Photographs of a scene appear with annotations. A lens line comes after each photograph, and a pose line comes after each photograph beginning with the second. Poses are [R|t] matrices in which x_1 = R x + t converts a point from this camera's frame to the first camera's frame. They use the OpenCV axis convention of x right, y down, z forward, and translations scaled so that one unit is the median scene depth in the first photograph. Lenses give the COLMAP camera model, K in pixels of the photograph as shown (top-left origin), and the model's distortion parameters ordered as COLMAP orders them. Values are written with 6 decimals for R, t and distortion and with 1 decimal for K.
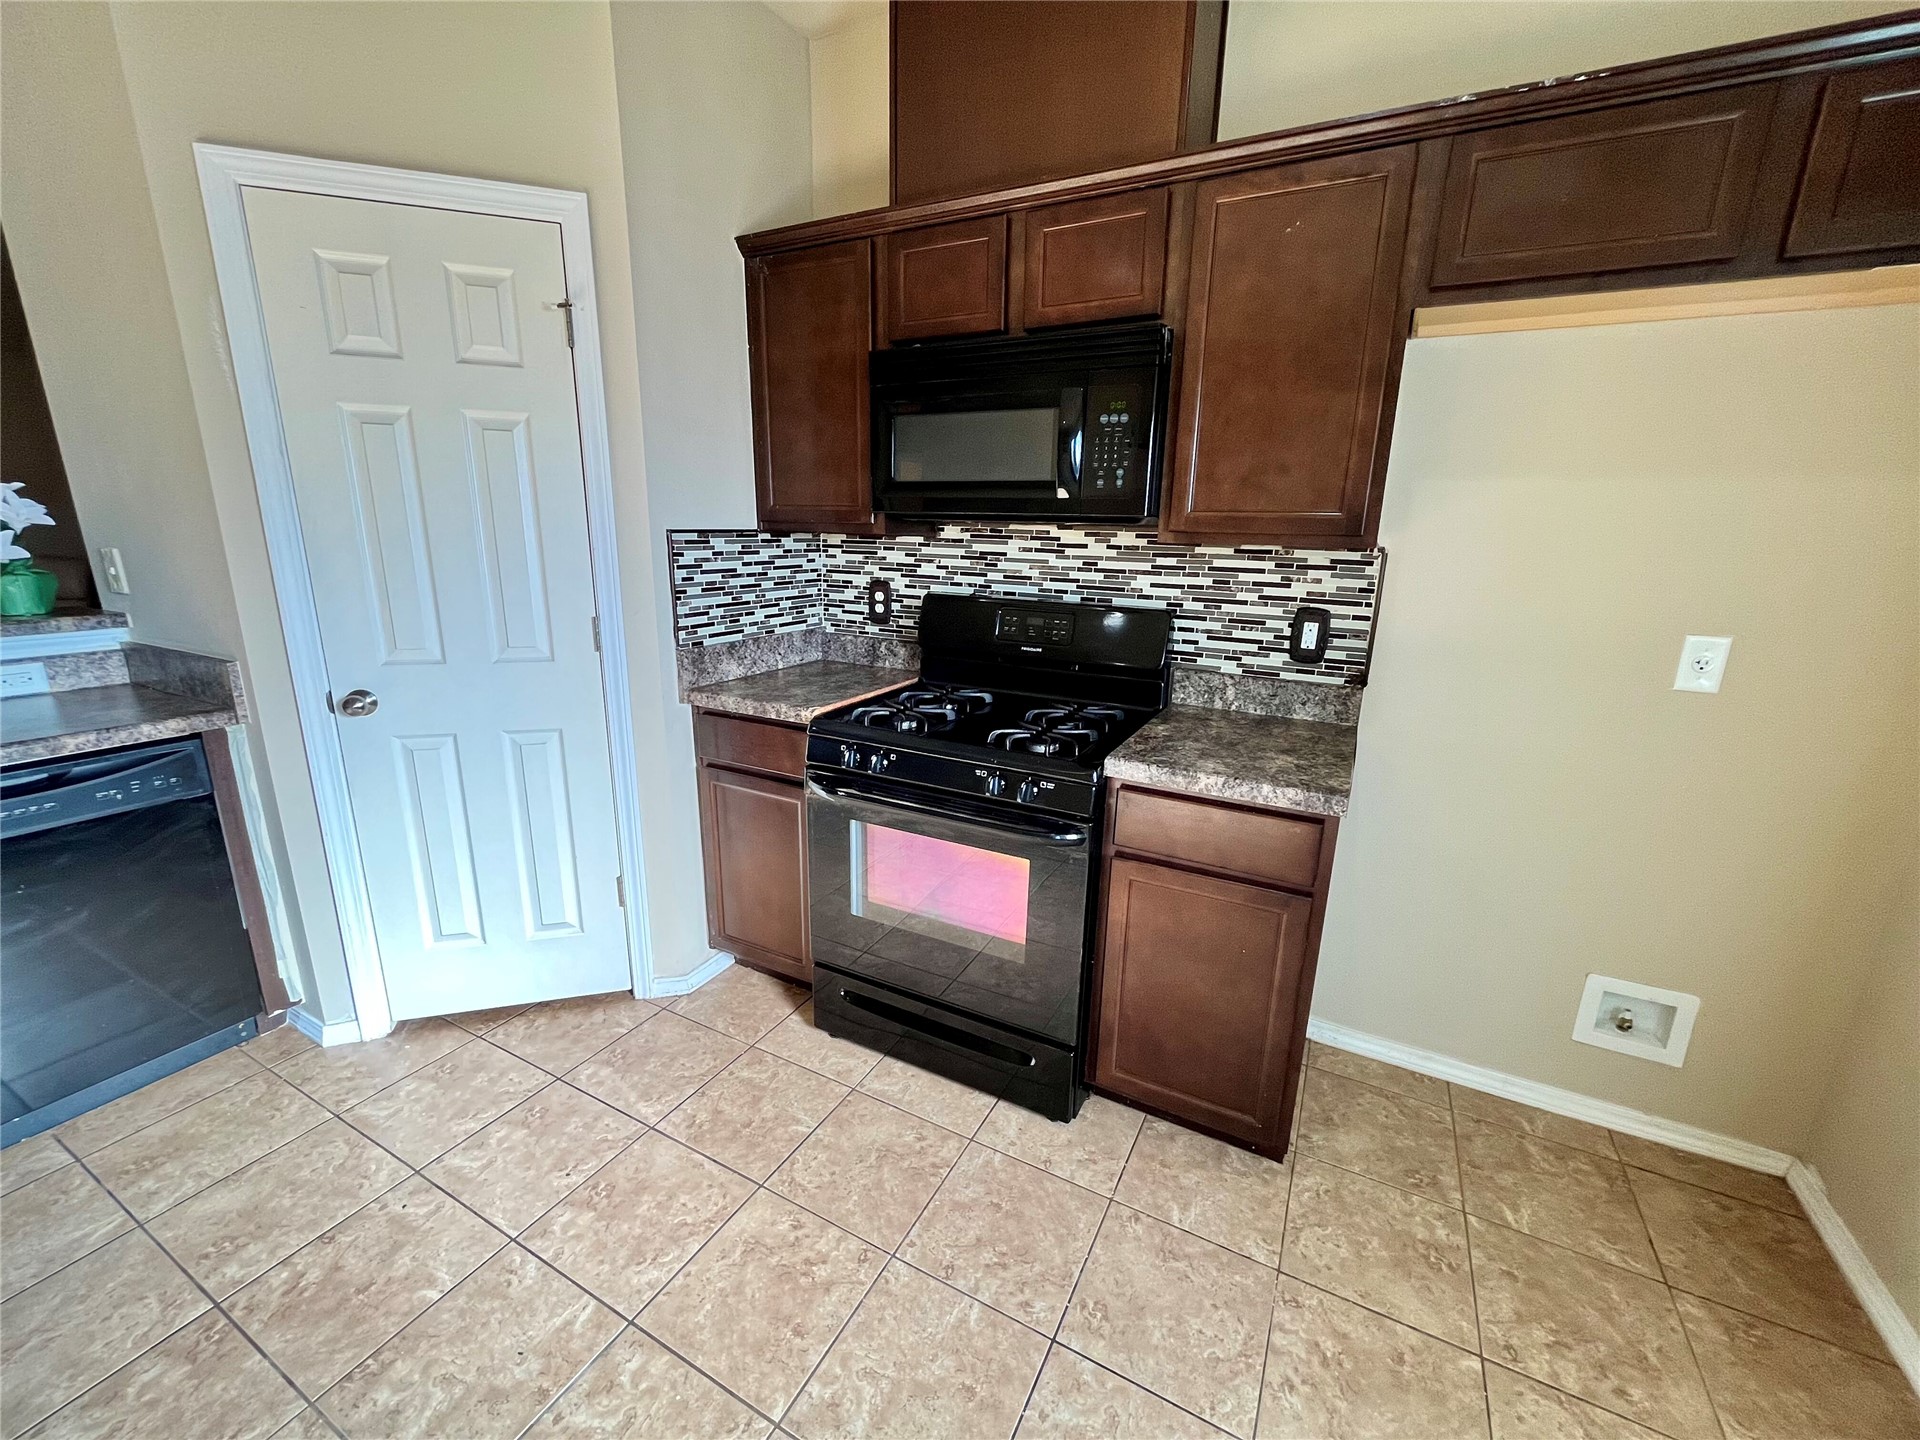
lens RADIAL K [[774.2, 0, 964.3], [0, 774.2, 723.6], [0, 0, 1]] dist [-0.001860, -0.000316]
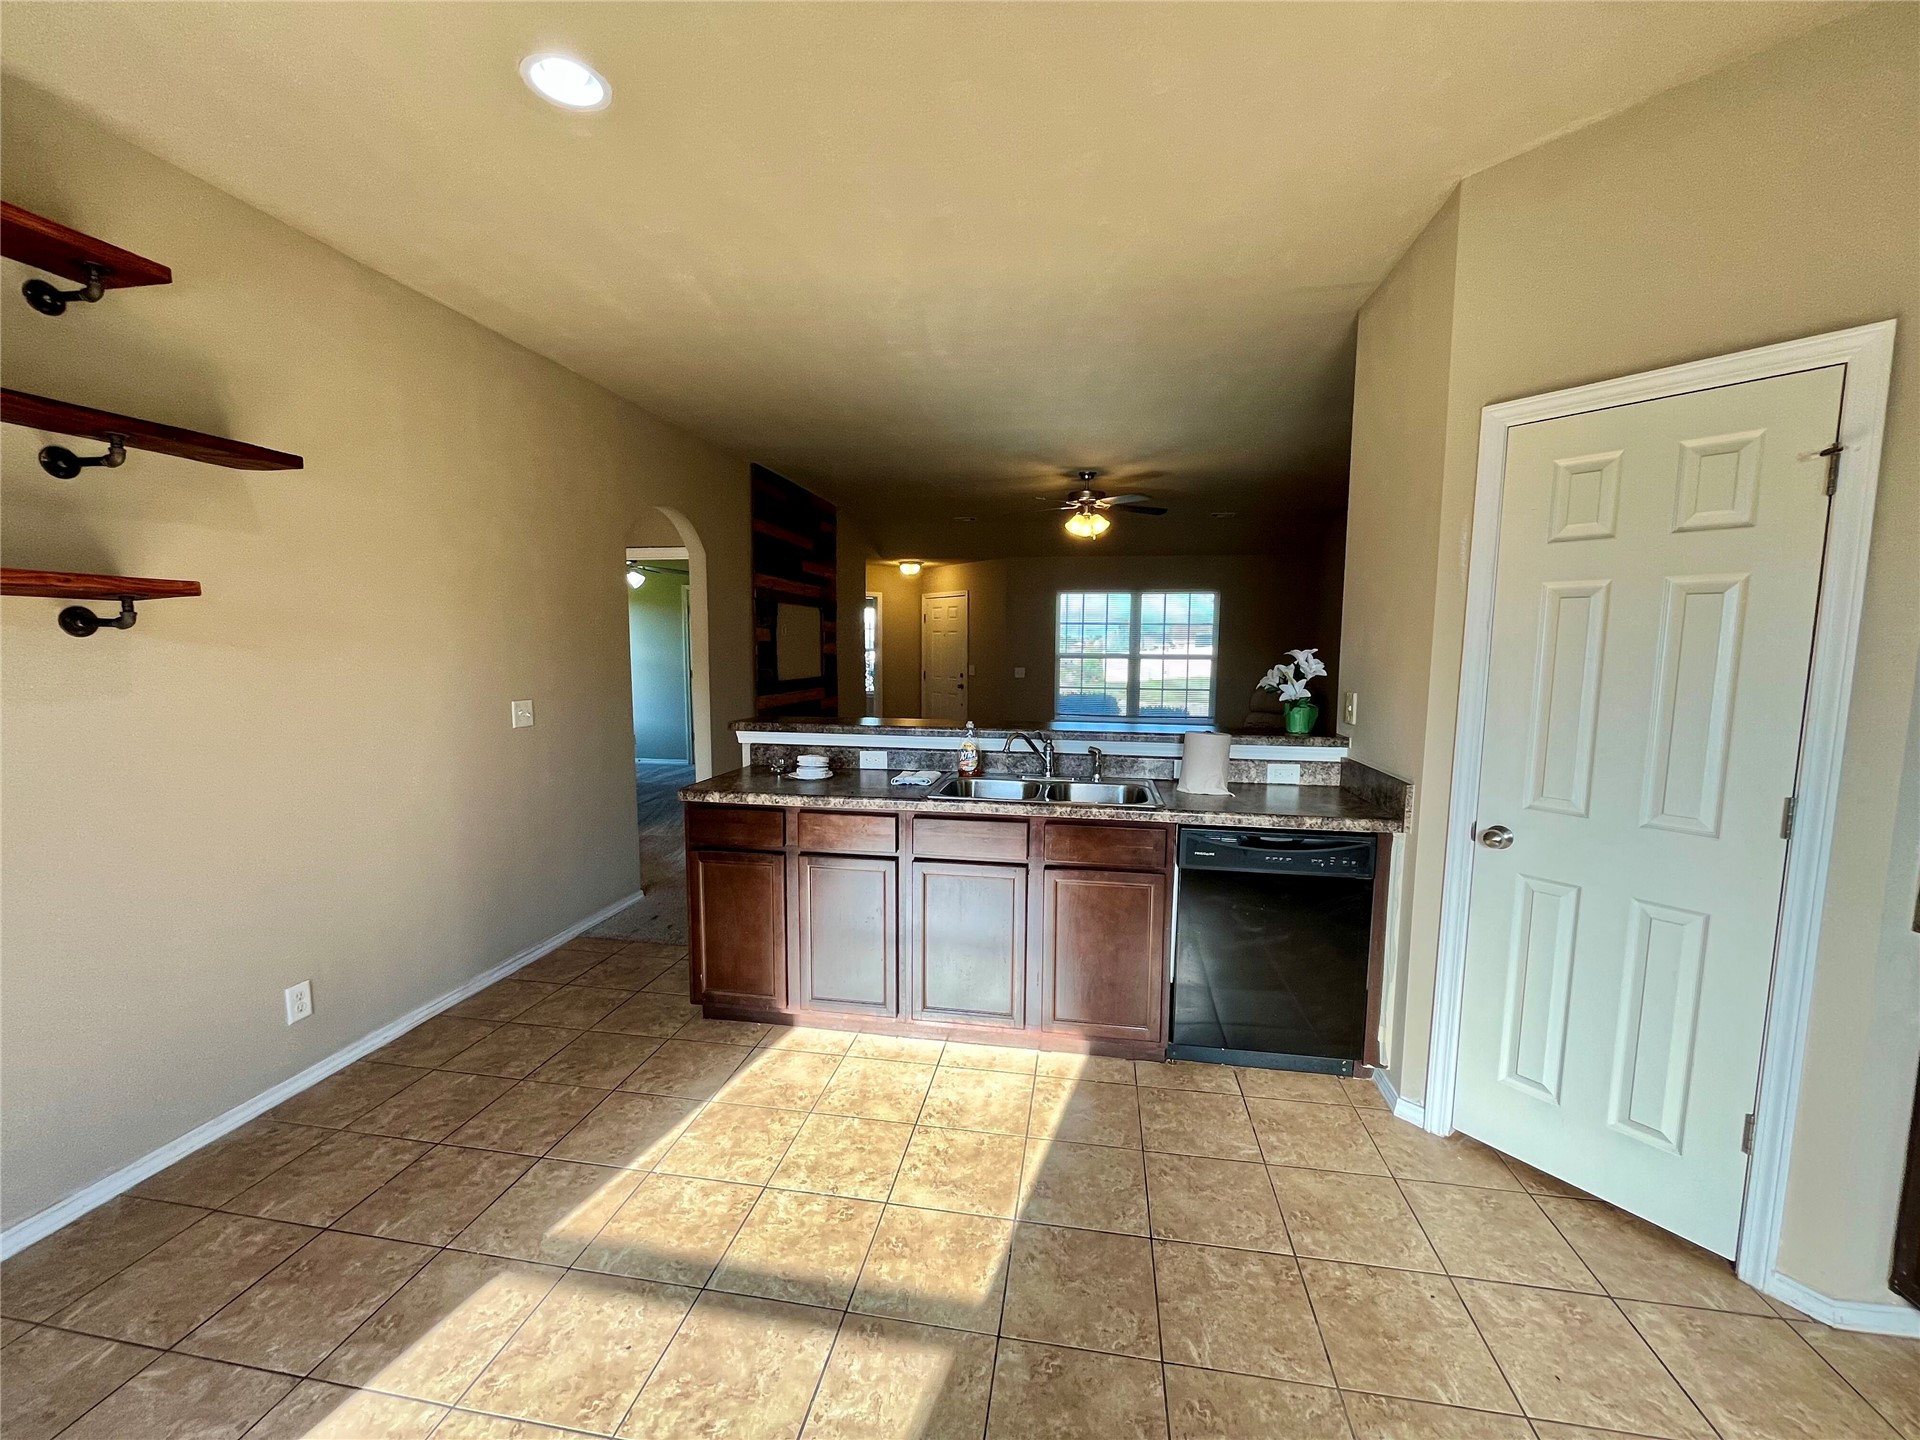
lens RADIAL K [[774.2, 0, 961.9], [0, 774.2, 721.9], [0, 0, 1]] dist [-0.001860, -0.000316]
pose [[0.310725, 0.078538, -0.947249, 0.030361], [-0.238825, 0.971060, 0.002171, -0.005443], [0.920007, 0.225552, 0.320490, -0.115012]]
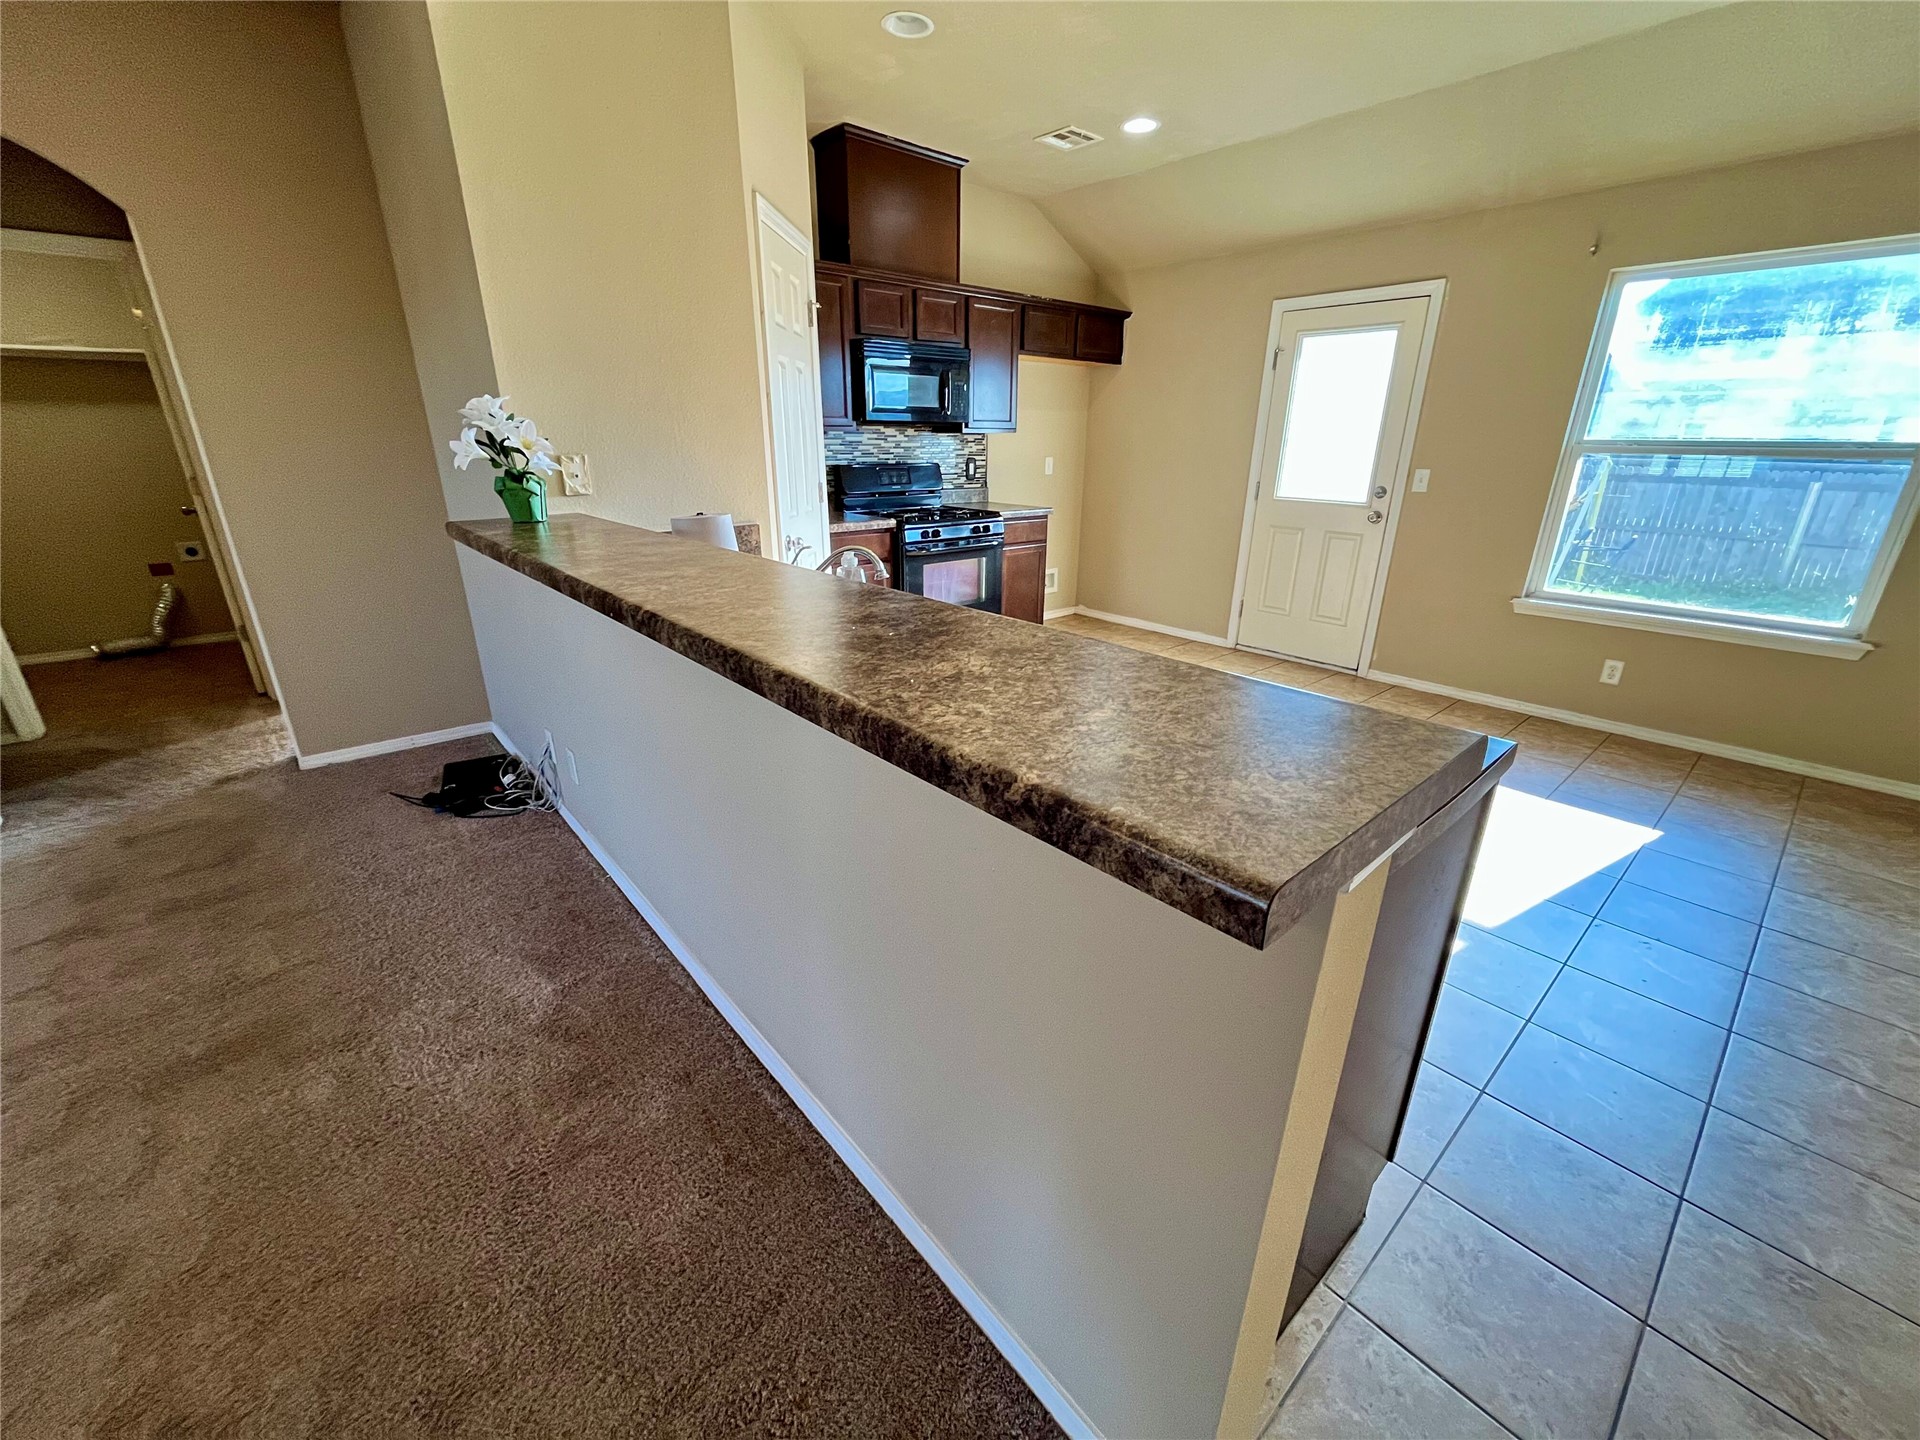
lens RADIAL K [[774.2, 0, 956.5], [0, 774.2, 716.8], [0, 0, 1]] dist [-0.001860, -0.000316]
pose [[0.368839, -0.337731, 0.865965, -2.111050], [0.235174, 0.935248, 0.264584, -0.033805], [-0.899250, 0.106063, 0.424381, 0.028426]]
